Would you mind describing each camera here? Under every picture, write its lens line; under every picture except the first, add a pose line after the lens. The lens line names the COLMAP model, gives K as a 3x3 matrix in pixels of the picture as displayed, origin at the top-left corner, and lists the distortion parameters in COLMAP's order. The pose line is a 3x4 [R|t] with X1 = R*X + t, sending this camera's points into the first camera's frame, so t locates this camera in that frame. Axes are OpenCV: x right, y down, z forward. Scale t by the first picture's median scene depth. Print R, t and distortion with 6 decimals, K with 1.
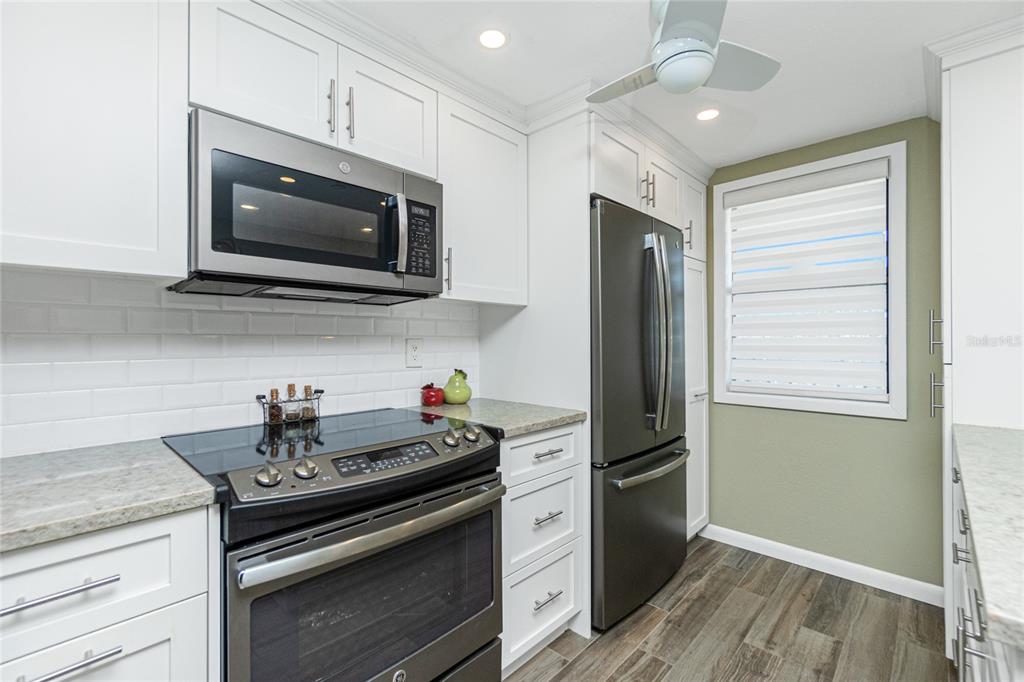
lens RADIAL K [[444.8, 0, 509.6], [0, 444.8, 341.7], [0, 0, 1]] dist [-0.007326, 0.003235]
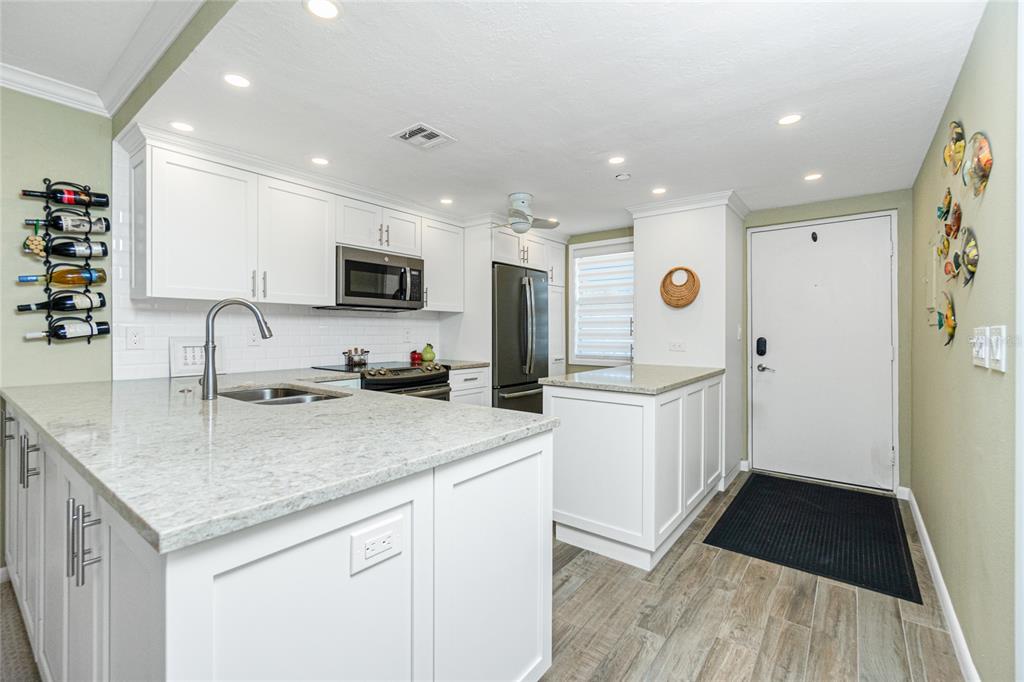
lens RADIAL K [[444.8, 0, 507.5], [0, 444.8, 334.1], [0, 0, 1]] dist [-0.007326, 0.003235]
pose [[0.994925, 0.003698, 0.100553, 0.039826], [-0.003791, 0.999993, 0.000734, 0.017684], [-0.100549, -0.001111, 0.994931, -1.136823]]
